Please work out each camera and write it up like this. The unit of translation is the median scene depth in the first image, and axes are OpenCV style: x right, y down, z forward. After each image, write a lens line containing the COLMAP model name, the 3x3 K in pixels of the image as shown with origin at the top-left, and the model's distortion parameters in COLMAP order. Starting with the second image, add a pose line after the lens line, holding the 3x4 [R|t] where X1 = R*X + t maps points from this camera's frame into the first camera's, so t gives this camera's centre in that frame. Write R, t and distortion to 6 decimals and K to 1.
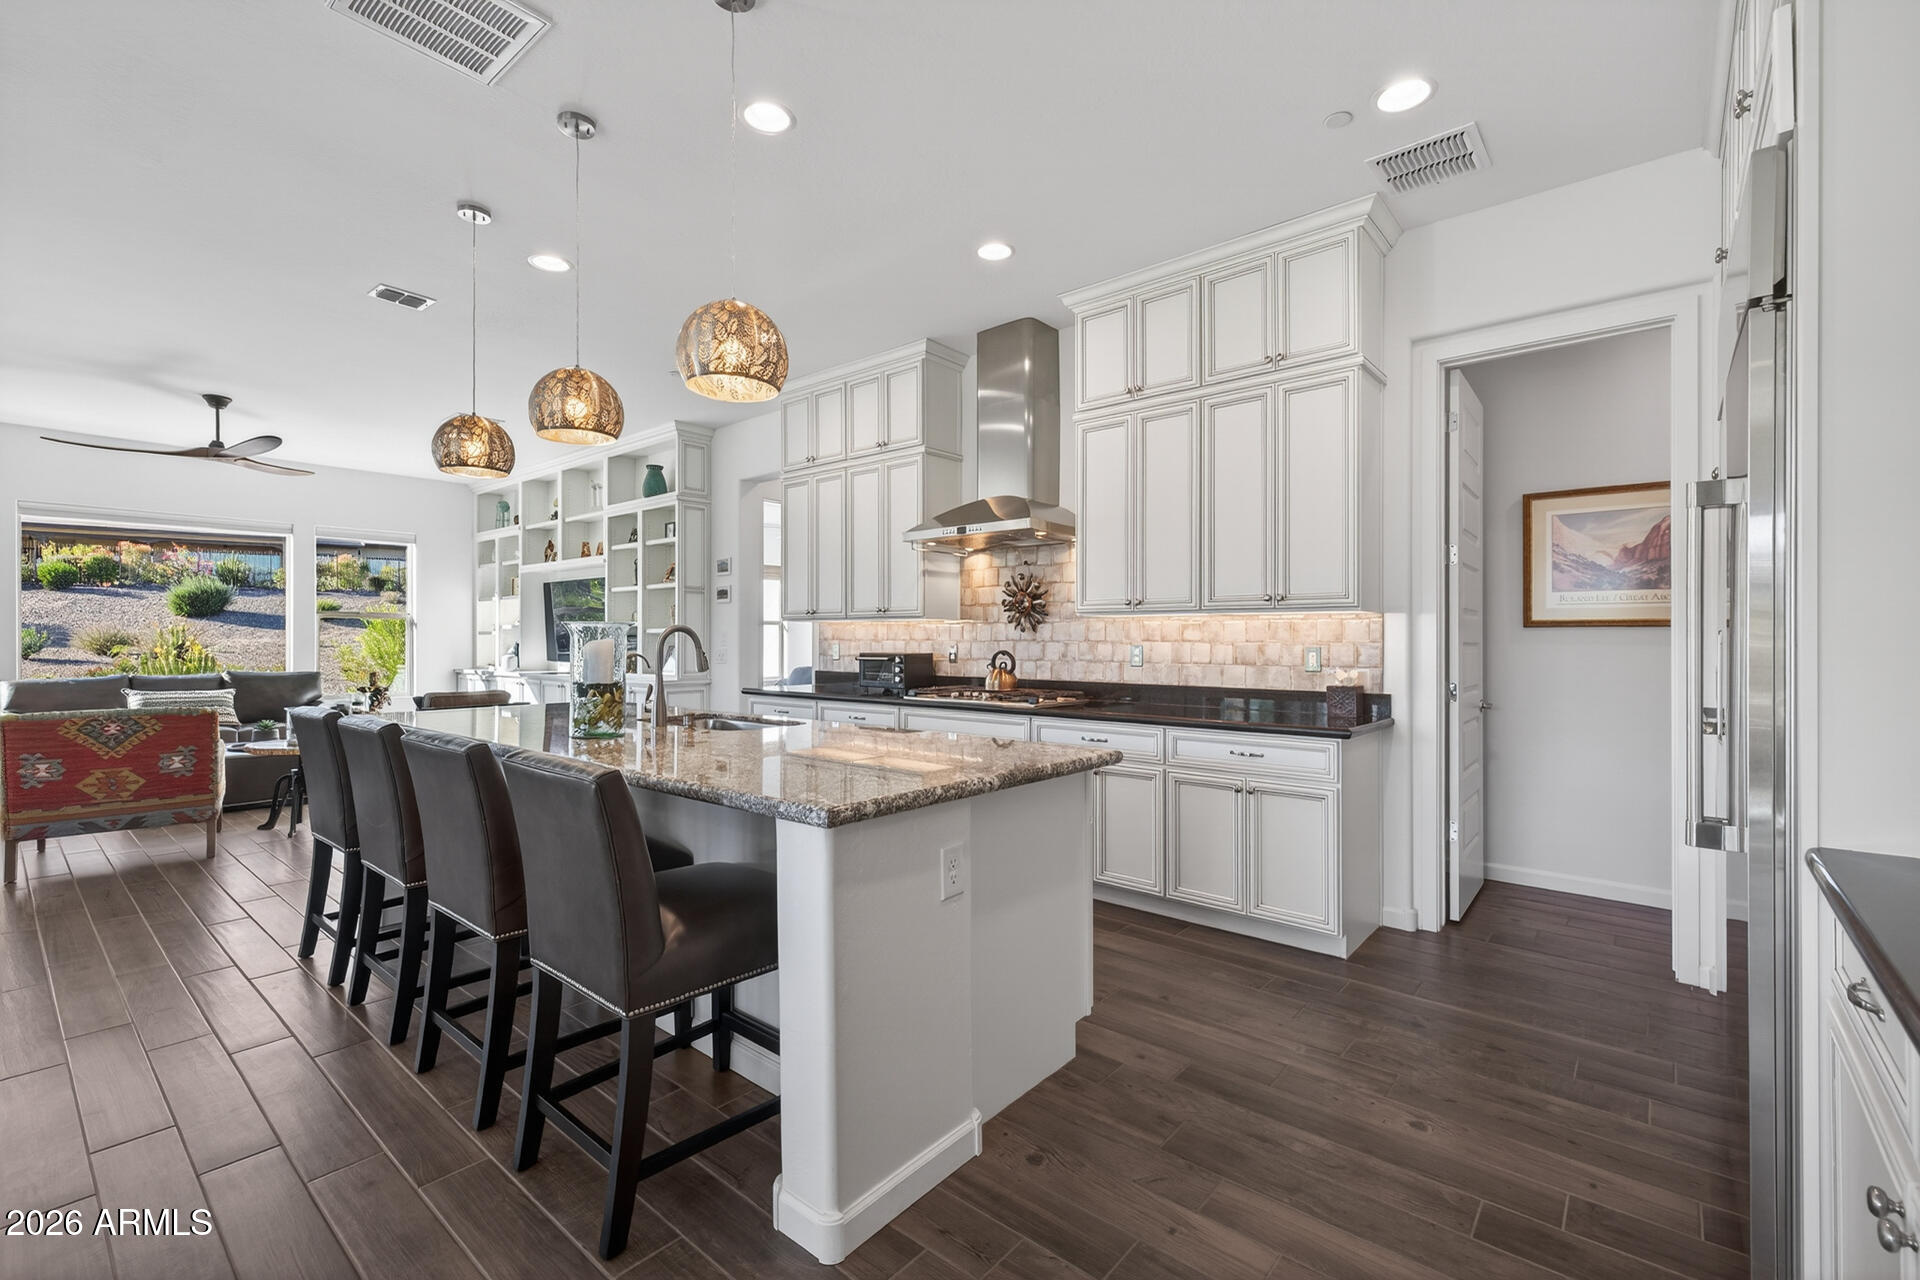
lens RADIAL K [[822.1, 0, 963.1], [0, 822.1, 637.0], [0, 0, 1]] dist [0.008560, -0.001078]
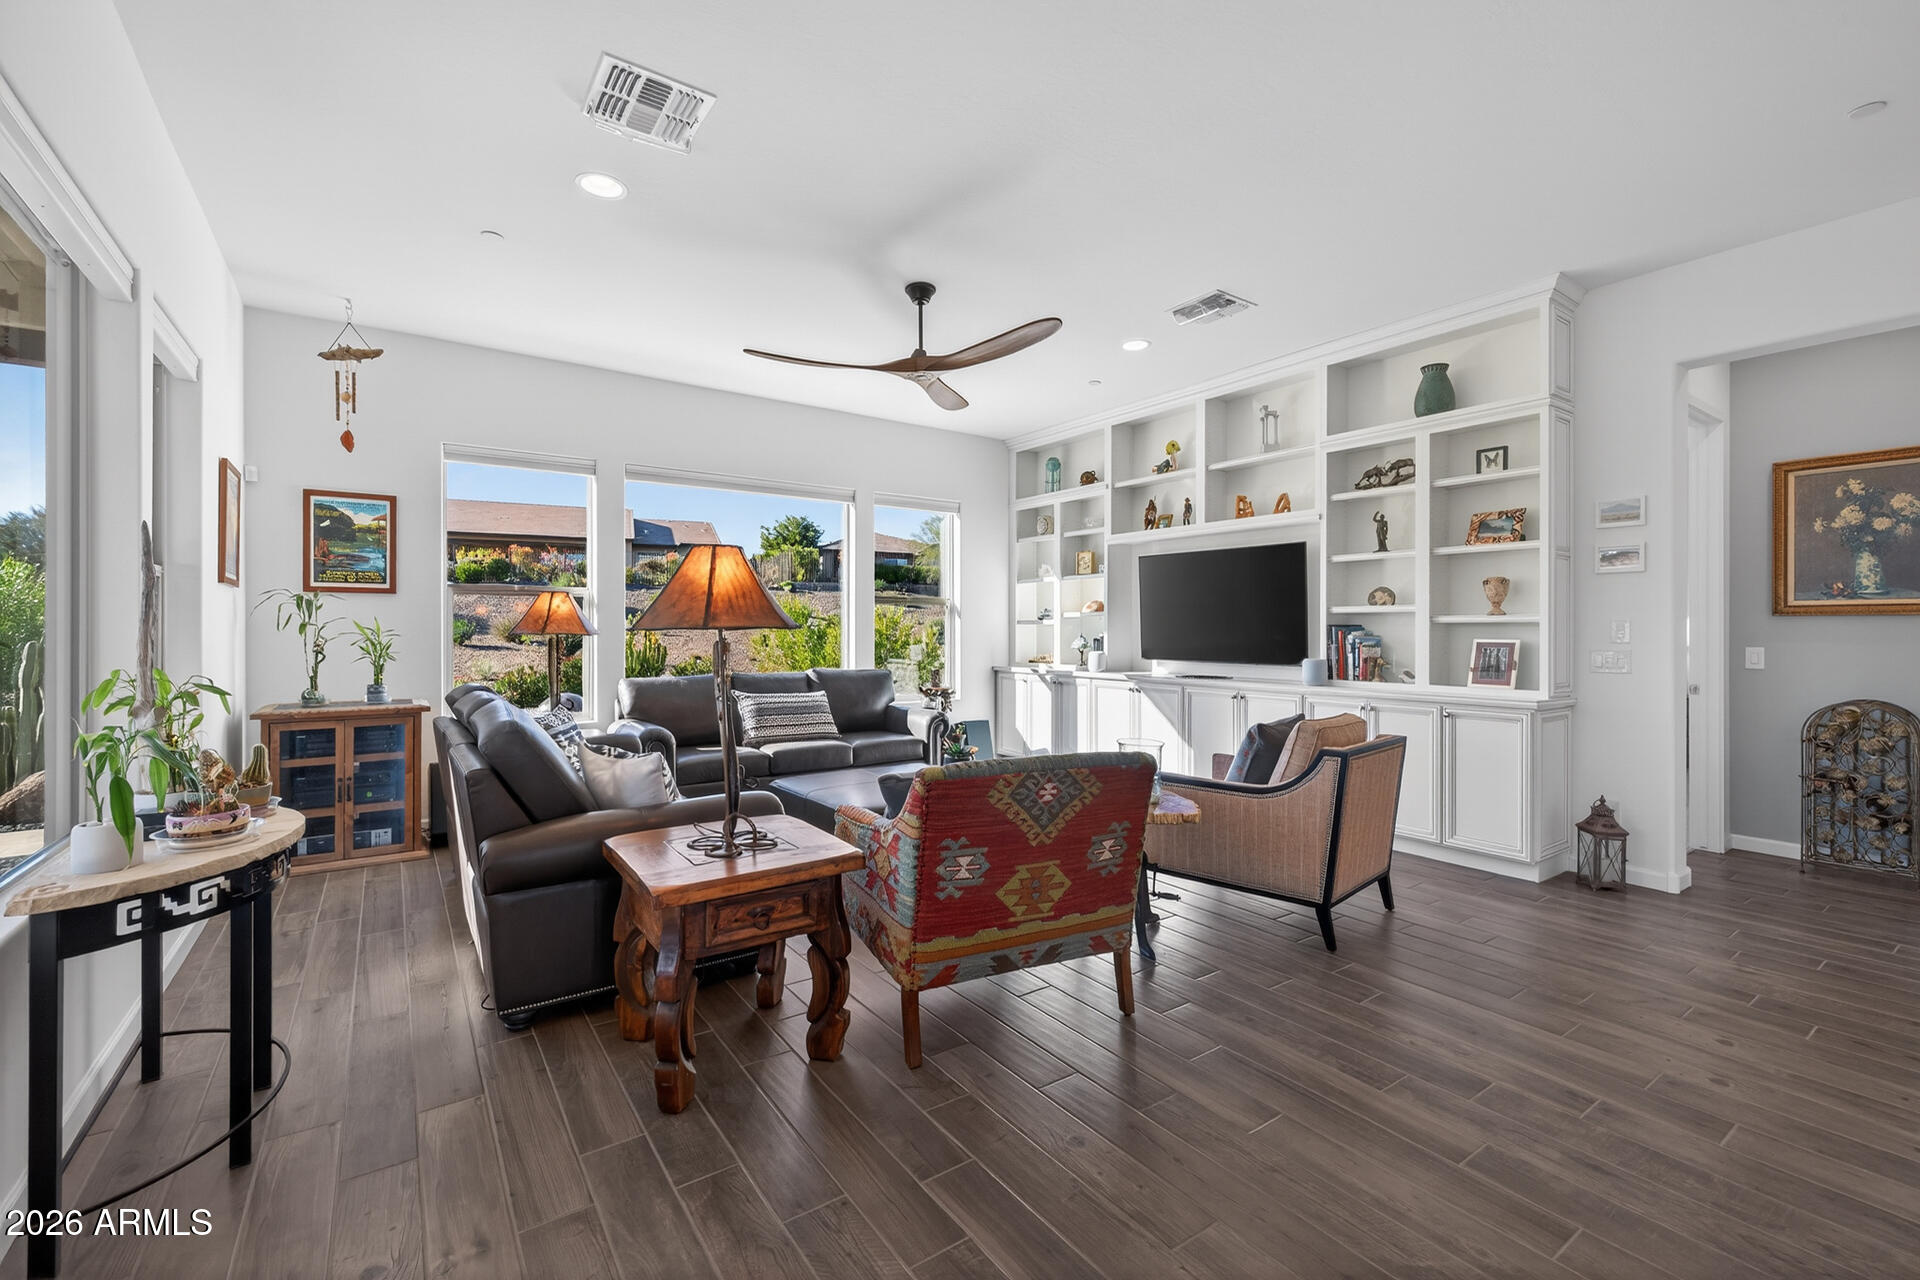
lens RADIAL K [[807.4, 0, 960.2], [0, 807.4, 628.8], [0, 0, 1]] dist [-0.000068, 0.000685]
pose [[0.967920, 0.002468, -0.251248, -0.909656], [-0.002125, 0.999996, 0.001635, 0.000702], [0.251251, -0.001048, 0.967921, 0.445301]]
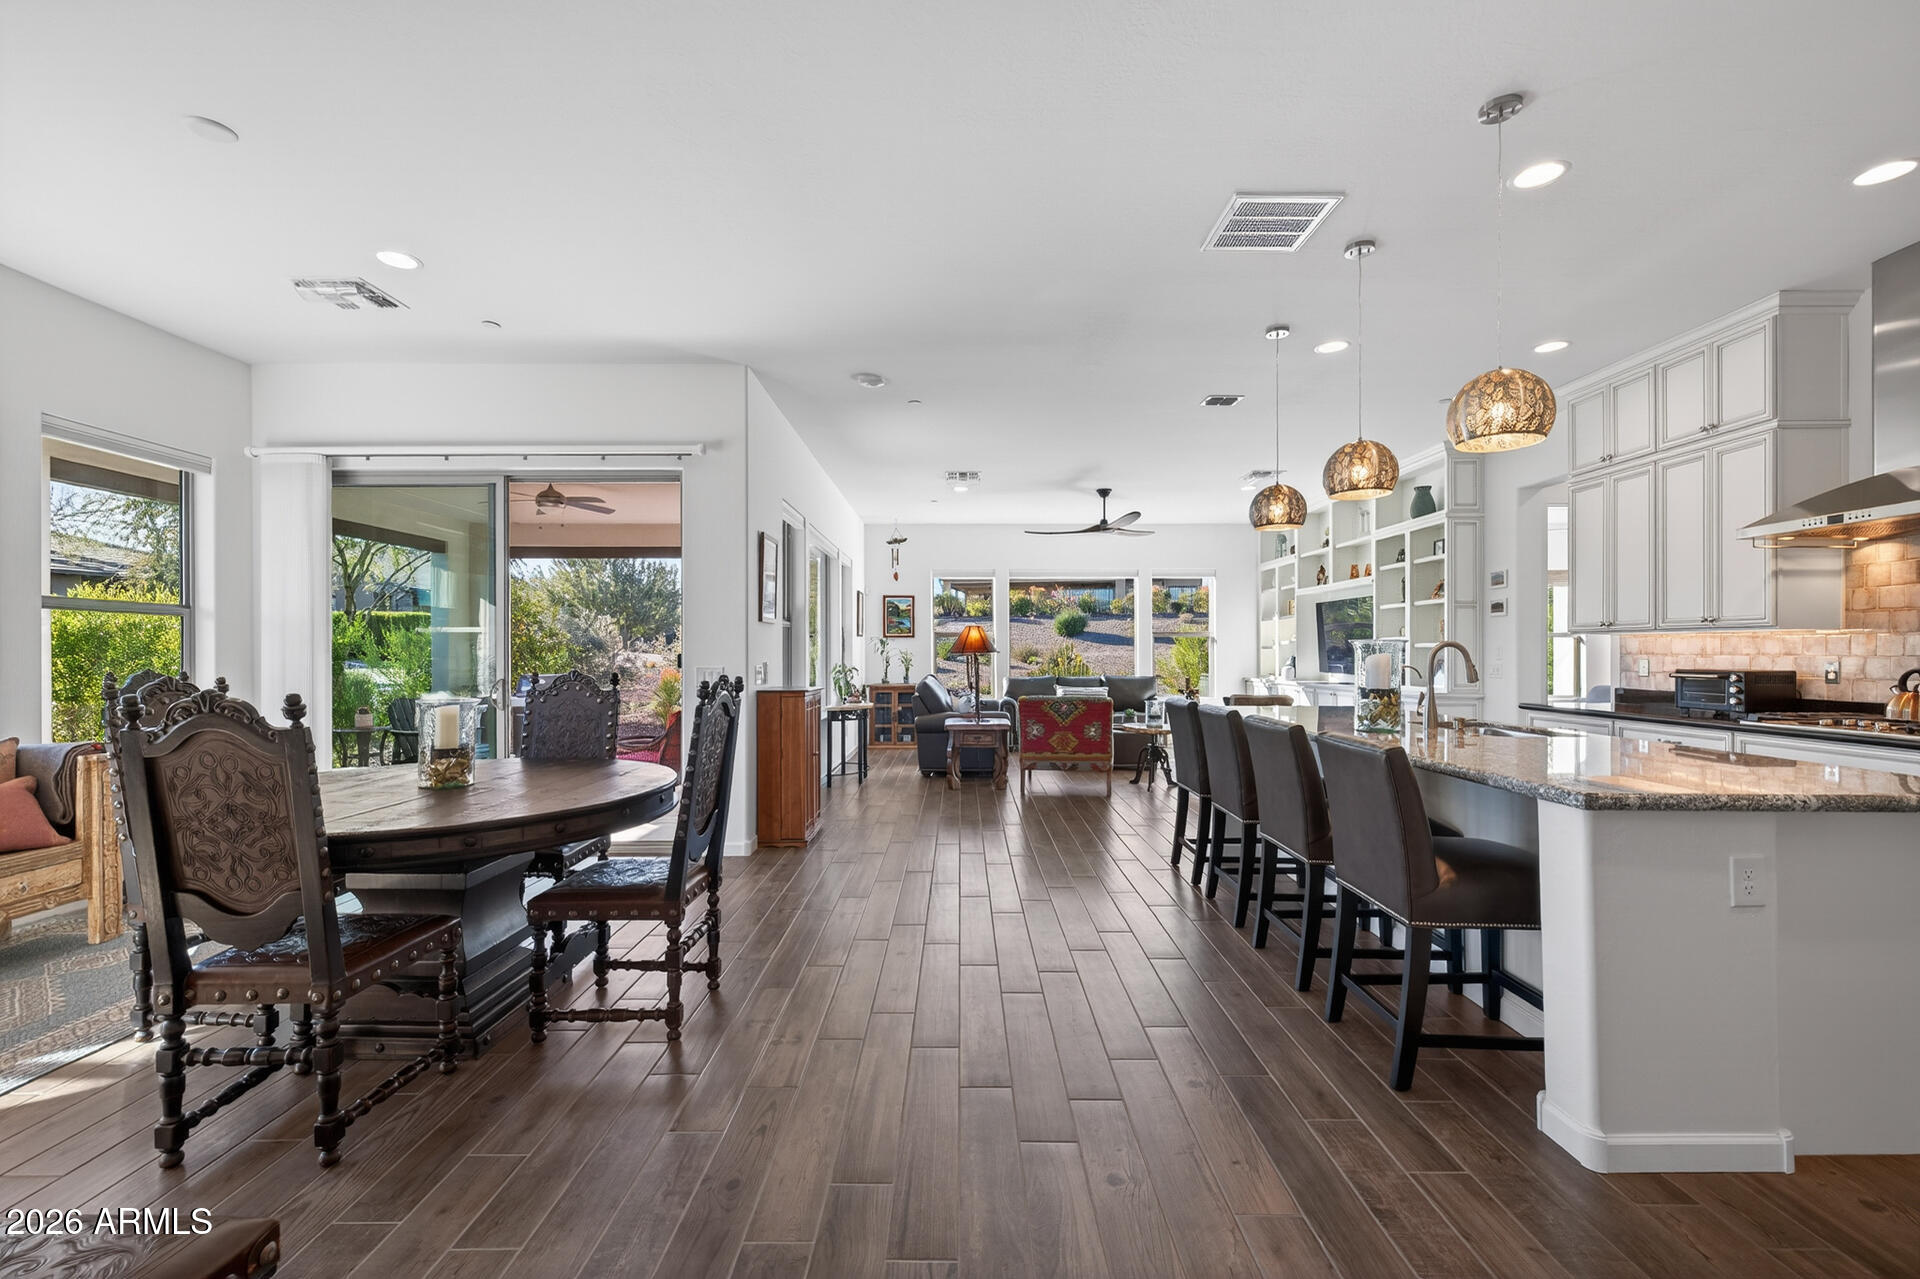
lens RADIAL K [[807.4, 0, 953.1], [0, 807.4, 647.8], [0, 0, 1]] dist [-0.000068, 0.000685]
pose [[0.635391, -0.003977, -0.772180, 0.057772], [0.001438, 0.999991, -0.003966, -0.001394], [0.772189, 0.001409, 0.635392, -0.170130]]
